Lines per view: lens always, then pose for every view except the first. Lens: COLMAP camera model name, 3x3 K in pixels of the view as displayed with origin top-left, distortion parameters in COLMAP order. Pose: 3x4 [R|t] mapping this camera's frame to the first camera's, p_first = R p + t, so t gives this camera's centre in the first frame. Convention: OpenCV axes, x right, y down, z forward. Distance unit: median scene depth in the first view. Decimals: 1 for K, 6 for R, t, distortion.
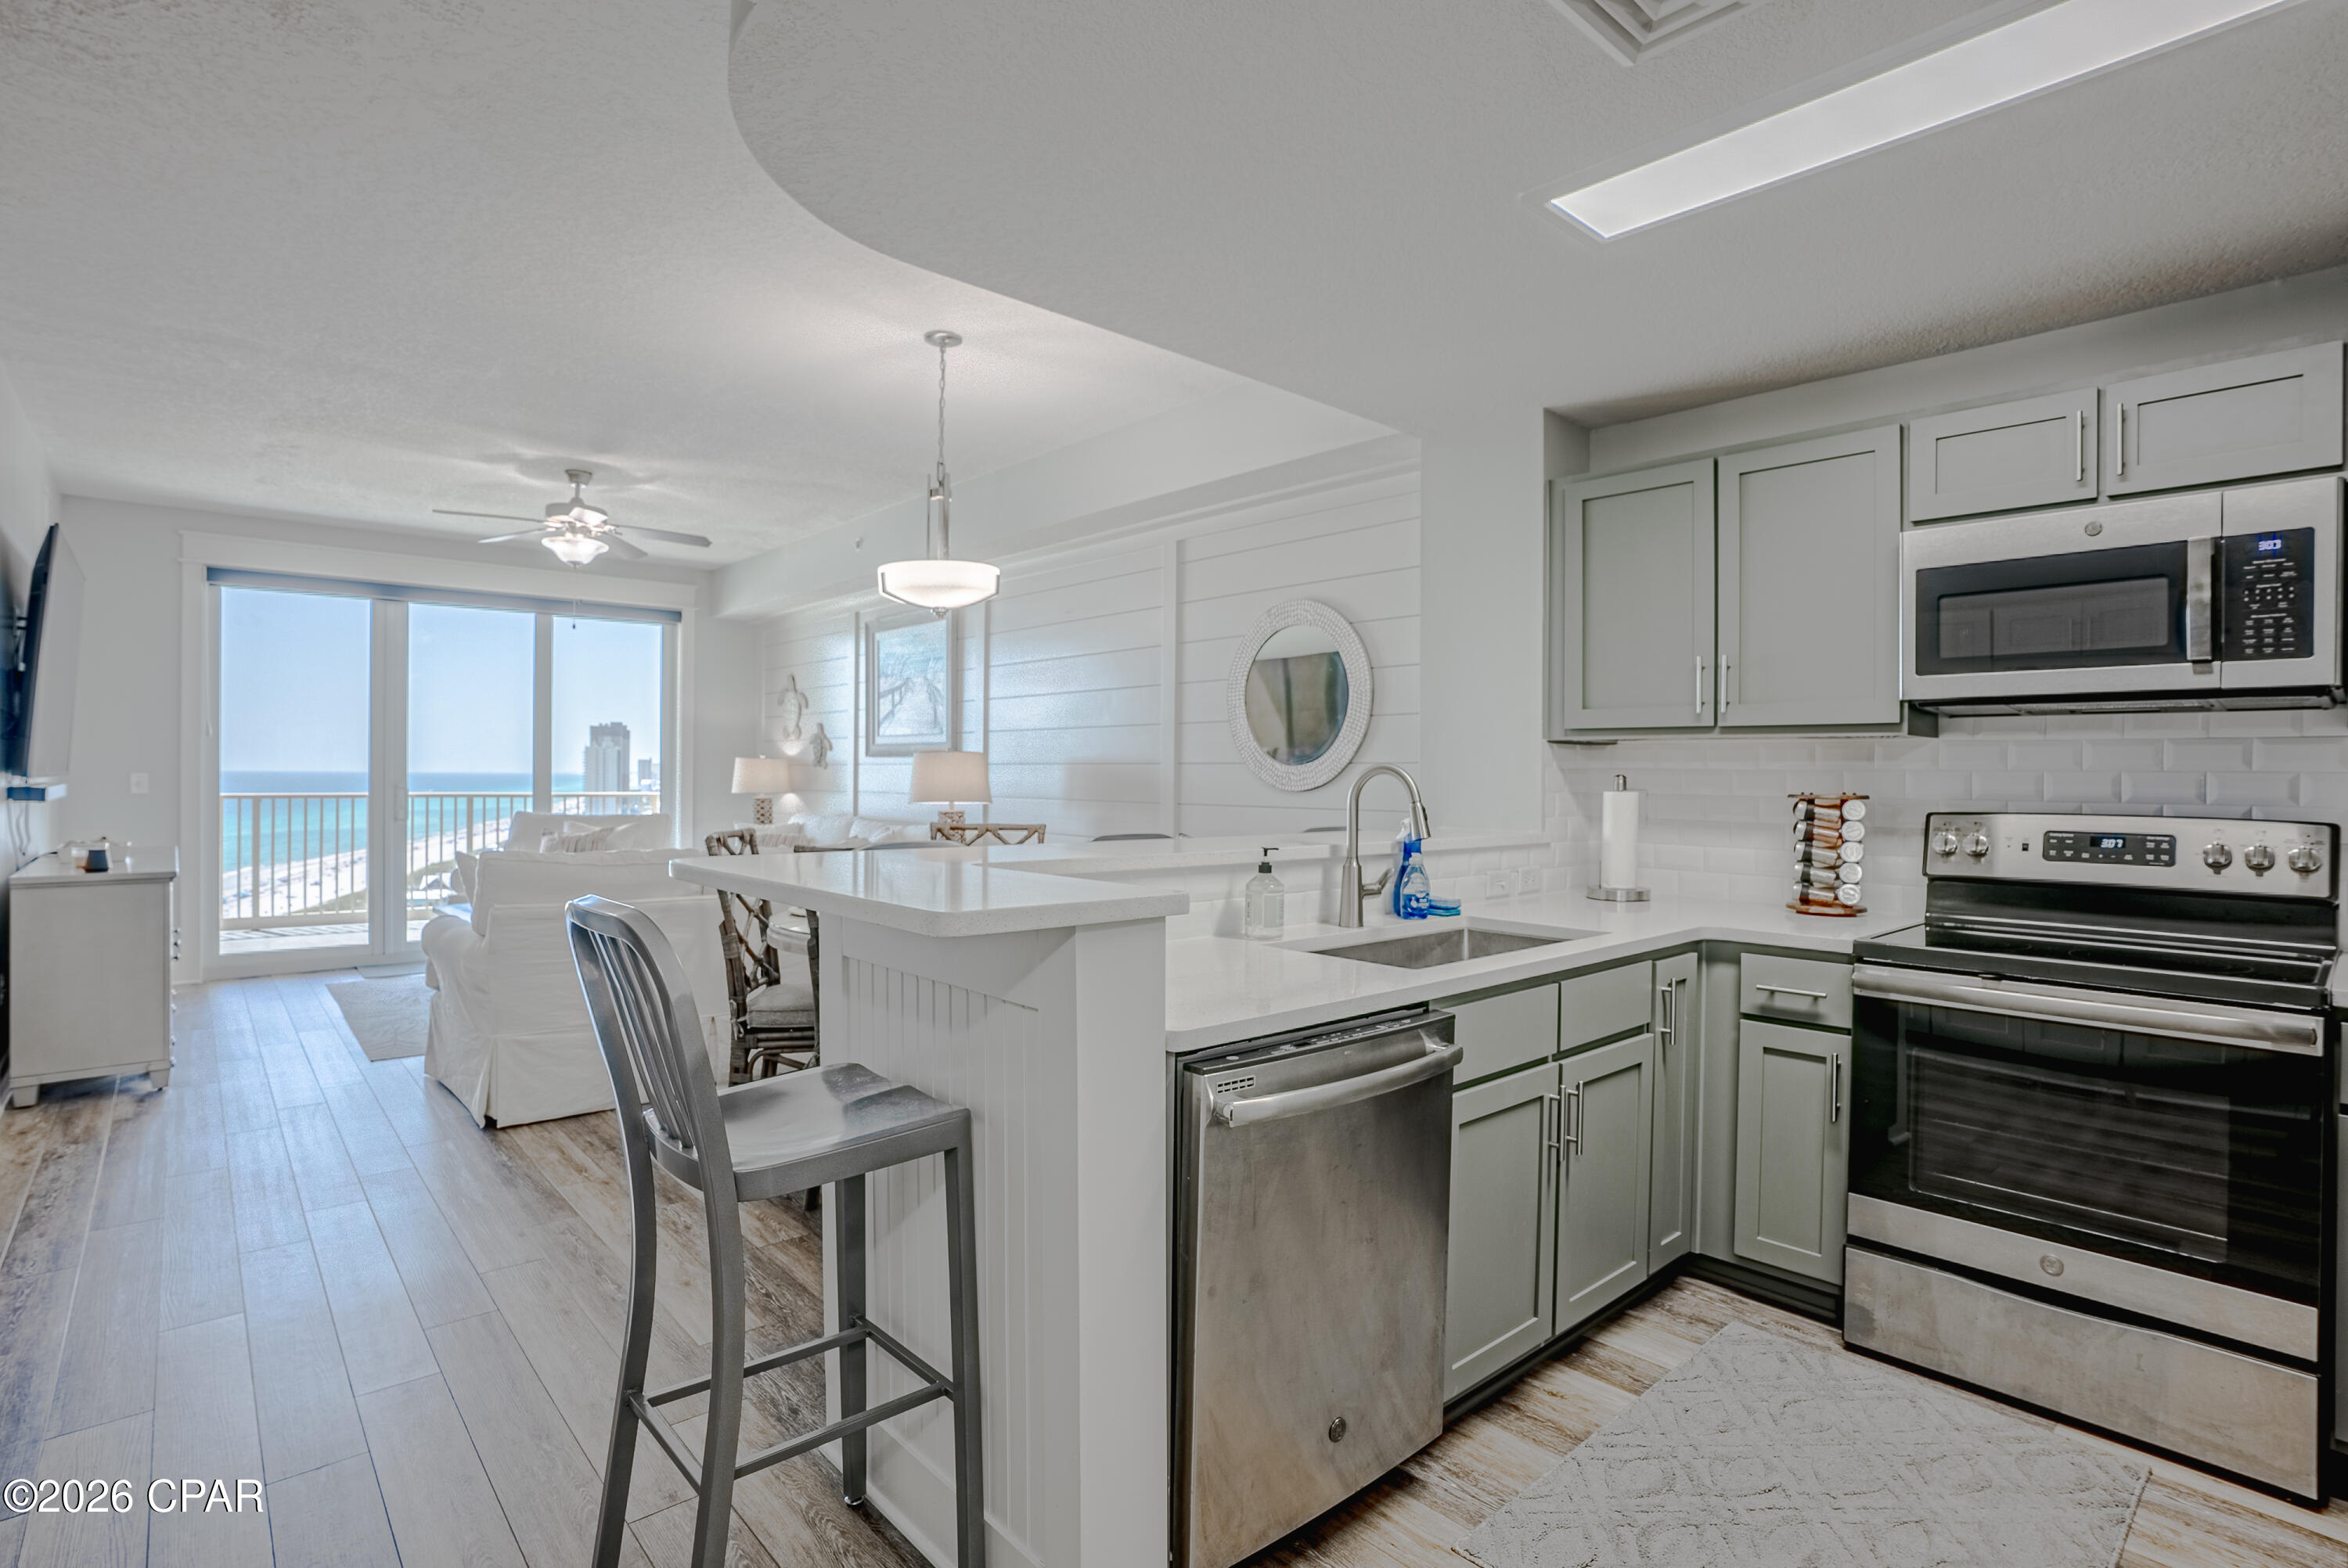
lens RADIAL K [[1138.2, 0, 1183.2], [0, 1138.2, 780.5], [0, 0, 1]] dist [-0.065850, 0.027620]
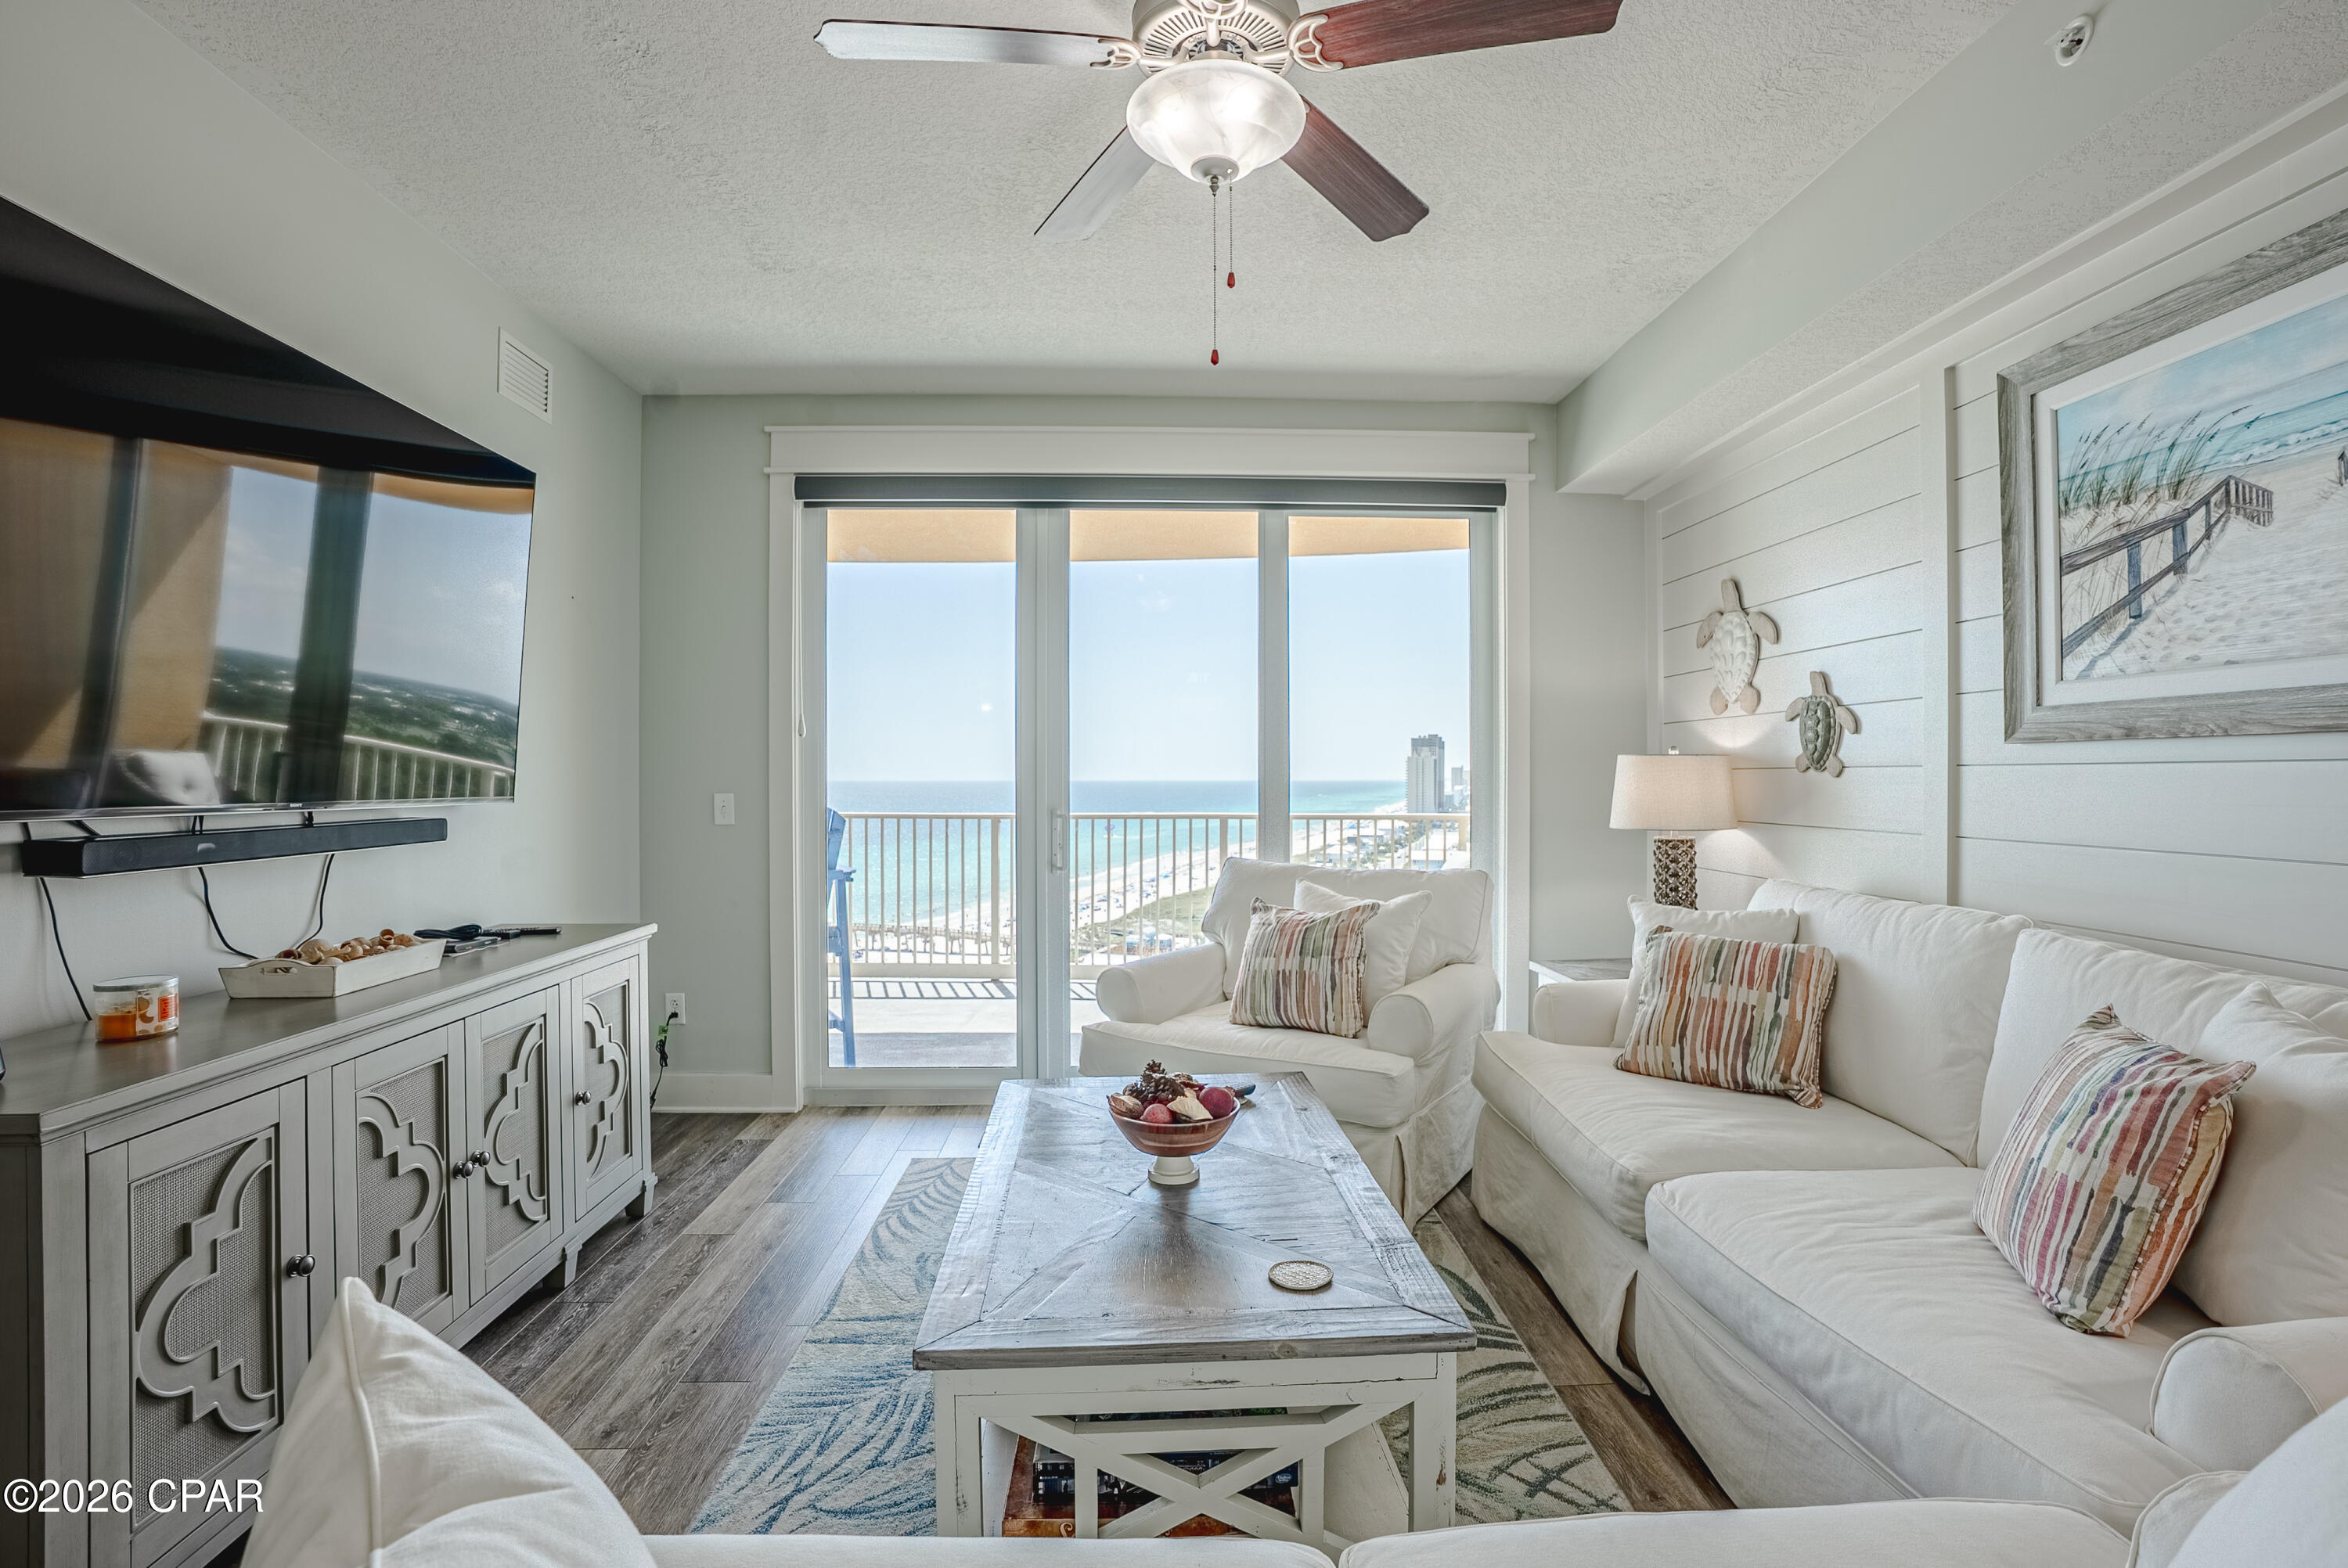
lens RADIAL K [[1096.7, 0, 1179.8], [0, 1096.7, 779.5], [0, 0, 1]] dist [-0.073021, 0.027763]
pose [[0.767497, -0.007842, -0.641004, -0.561467], [0.004234, 0.999965, -0.007165, -0.016885], [0.641038, 0.002785, 0.767504, 1.204357]]
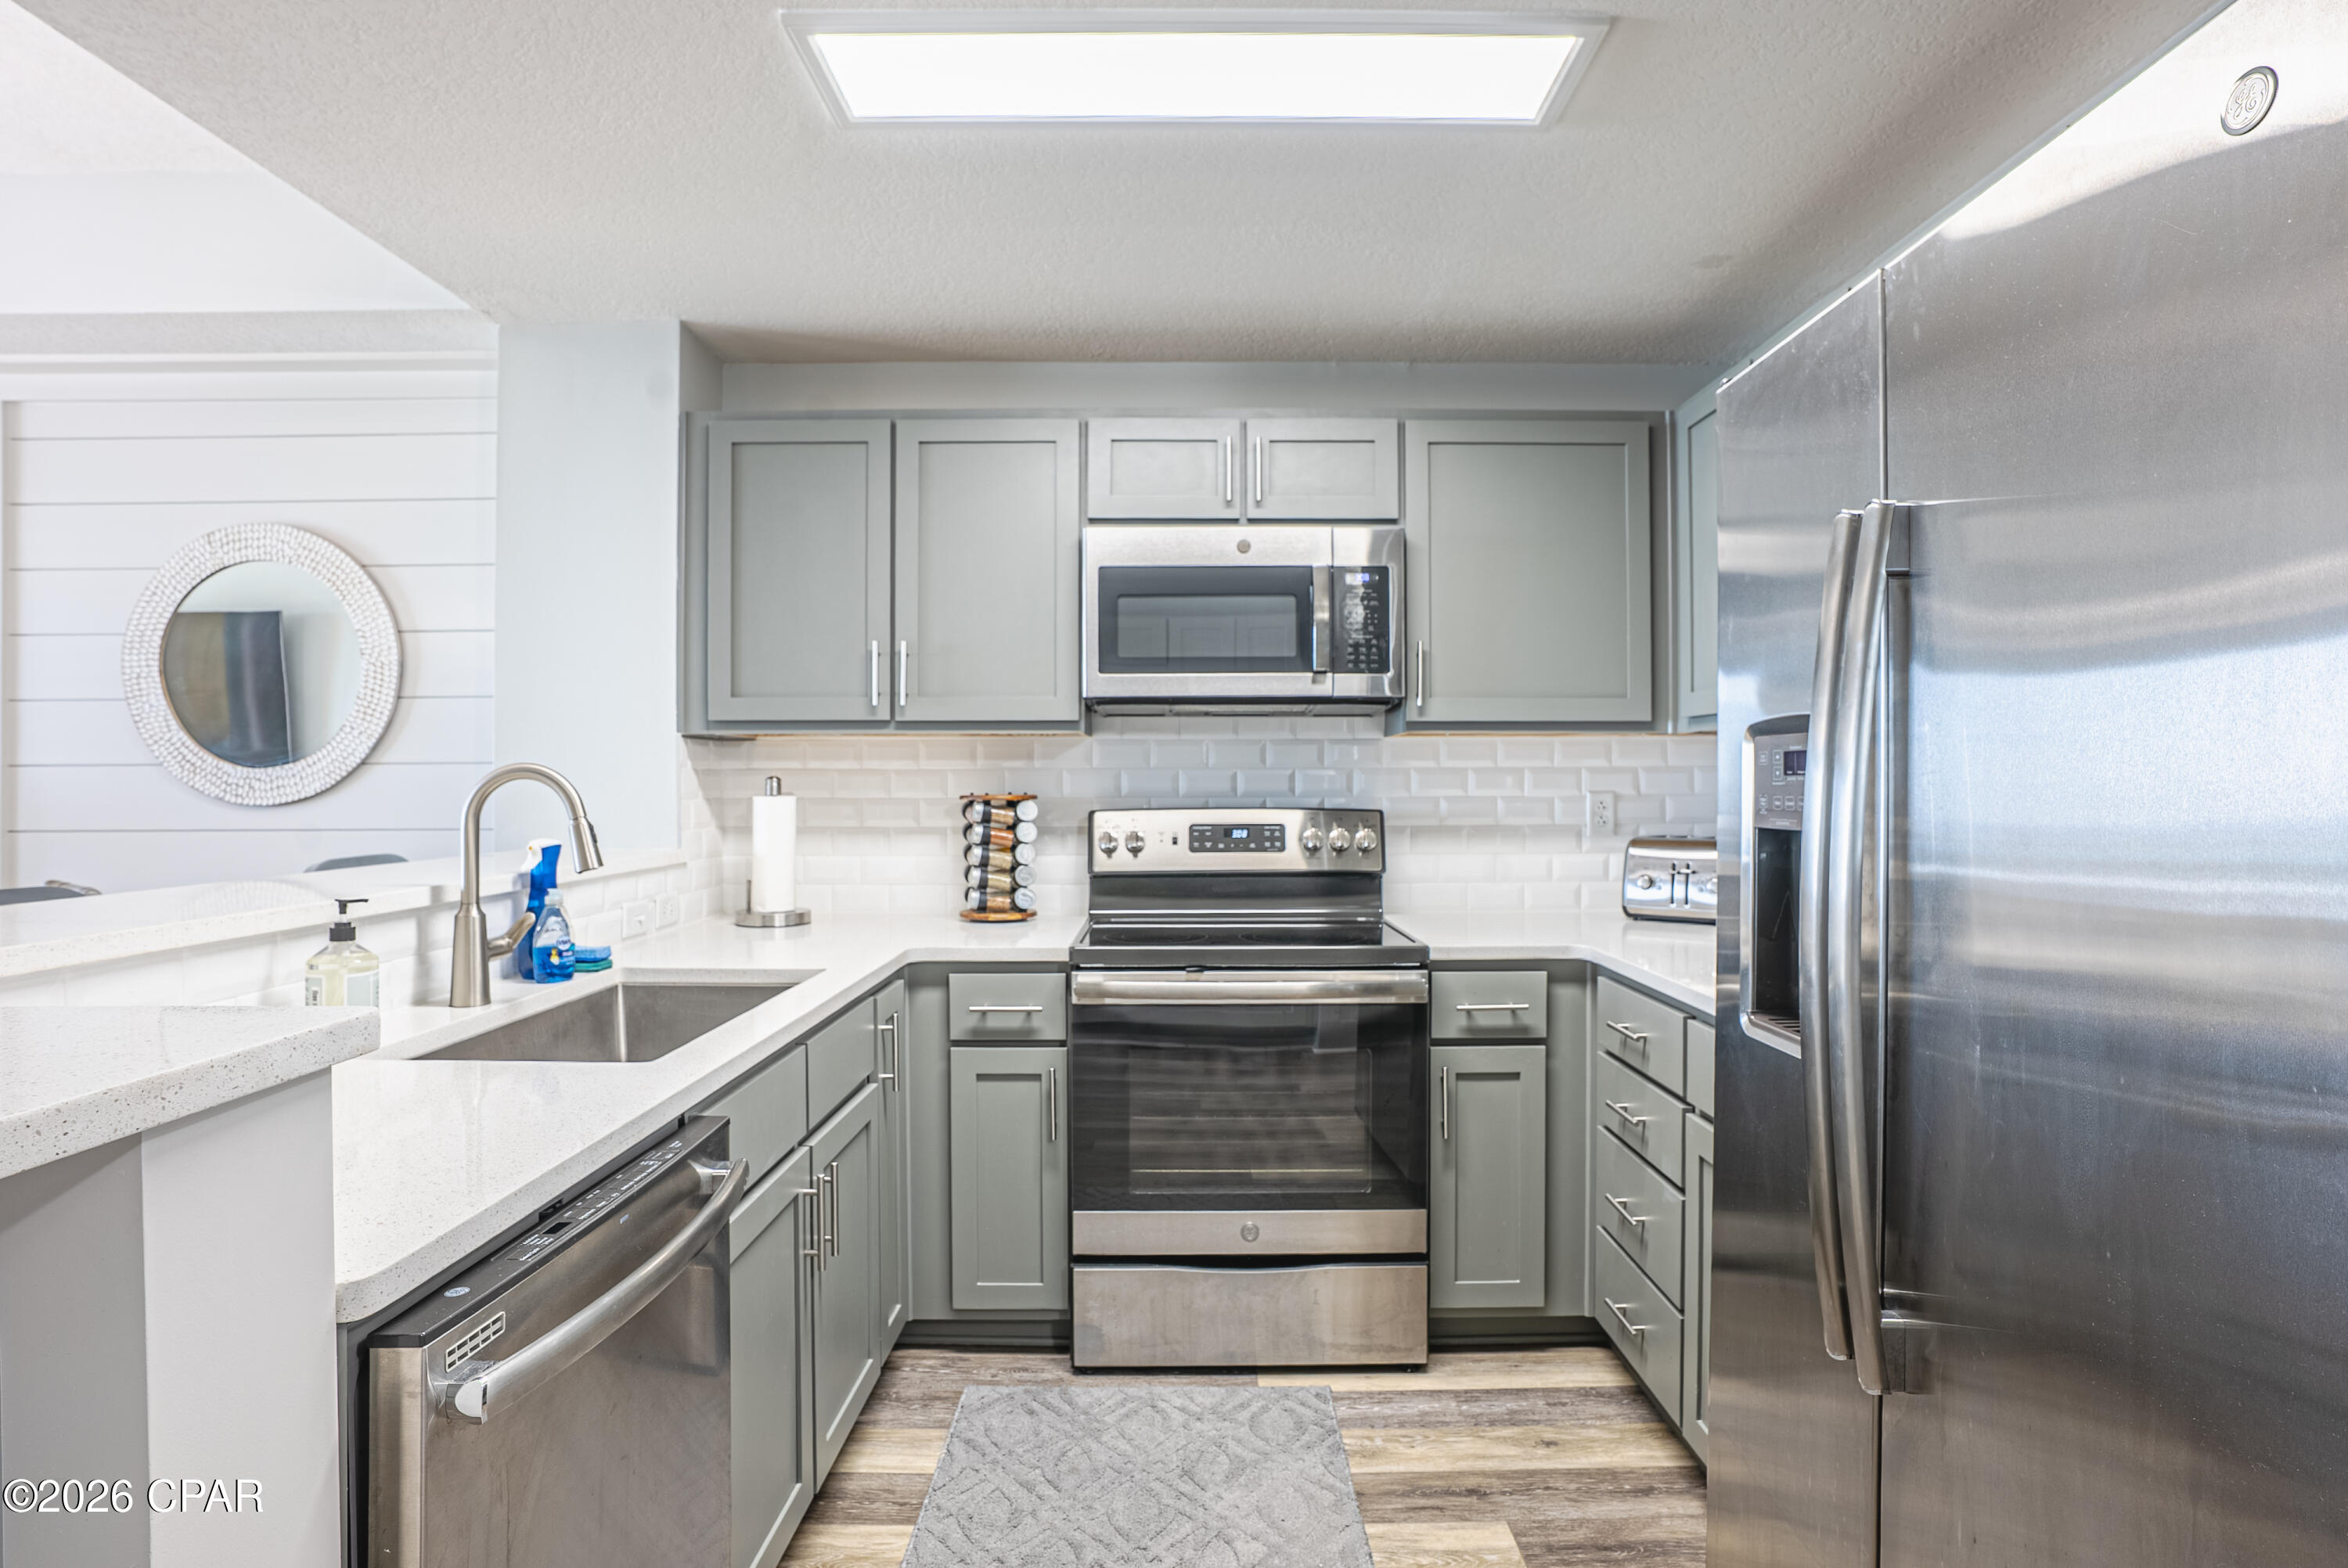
lens RADIAL K [[1206.8, 0, 1182.7], [0, 1206.8, 773.1], [0, 0, 1]] dist [-0.064720, 0.030552]
pose [[0.672508, -0.007939, 0.740047, -0.068028], [0.013593, 0.999906, -0.001626, -0.001887], [-0.739965, 0.011153, 0.672553, 0.166536]]
